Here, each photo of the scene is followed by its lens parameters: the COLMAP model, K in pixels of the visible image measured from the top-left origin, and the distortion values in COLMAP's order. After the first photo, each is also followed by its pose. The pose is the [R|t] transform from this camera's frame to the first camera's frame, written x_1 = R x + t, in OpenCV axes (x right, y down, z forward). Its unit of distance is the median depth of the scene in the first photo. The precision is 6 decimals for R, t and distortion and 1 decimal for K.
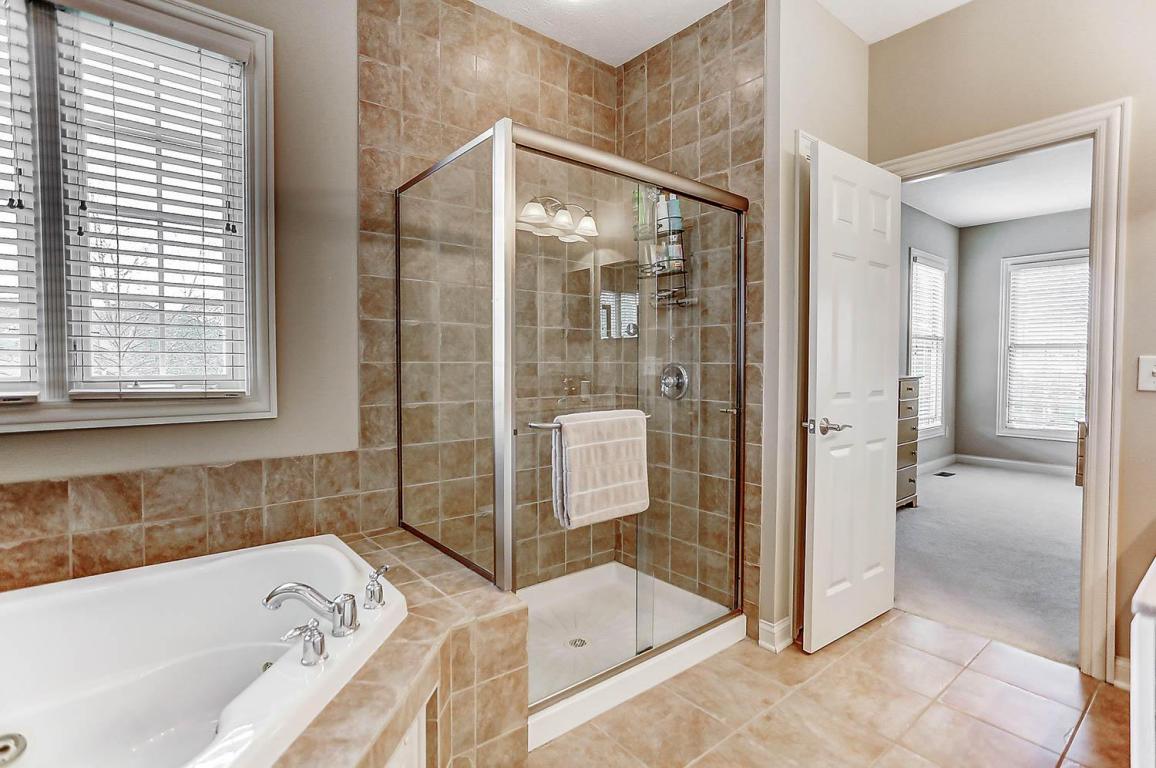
lens RADIAL K [[555.5, 0, 587.0], [0, 555.5, 375.9], [0, 0, 1]] dist [-0.015599, 0.000508]
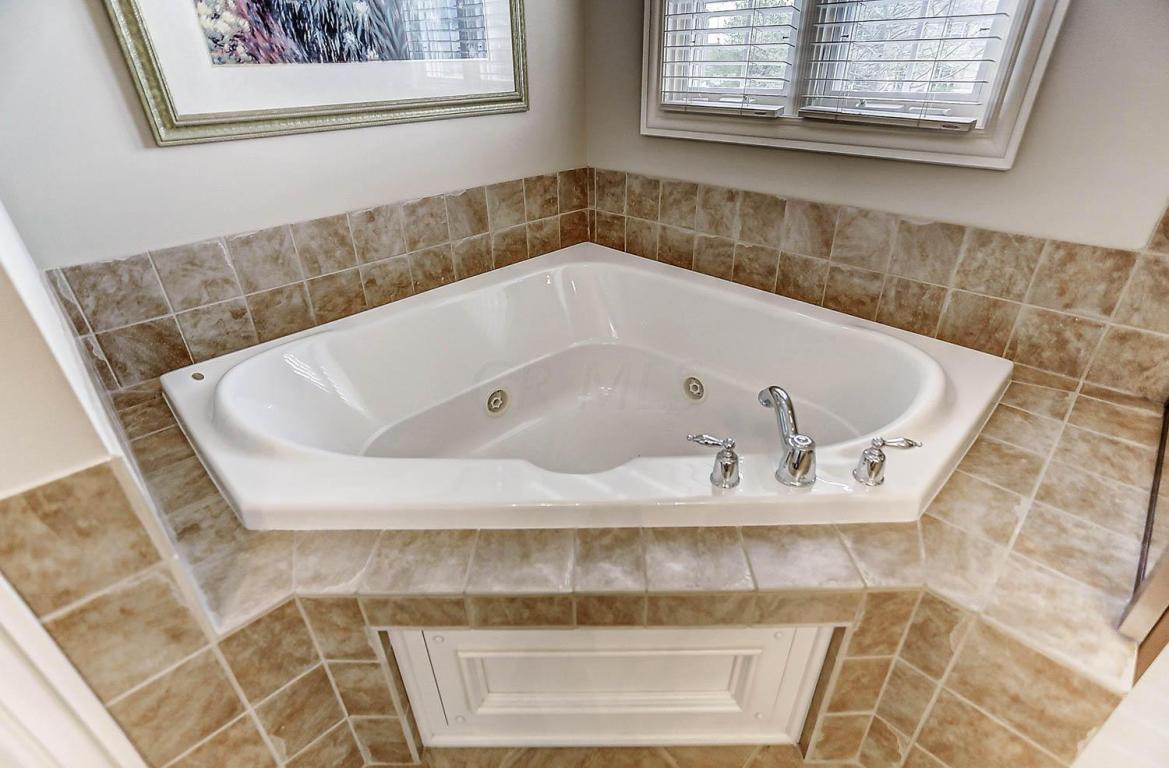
lens RADIAL K [[561.9, 0, 586.9], [0, 561.9, 379.5], [0, 0, 1]] dist [-0.050381, 0.029987]
pose [[0.086351, 0.492561, -0.865983, 0.101721], [-0.005700, 0.869460, 0.493970, -0.030809], [0.996248, -0.037719, 0.077887, 0.442001]]
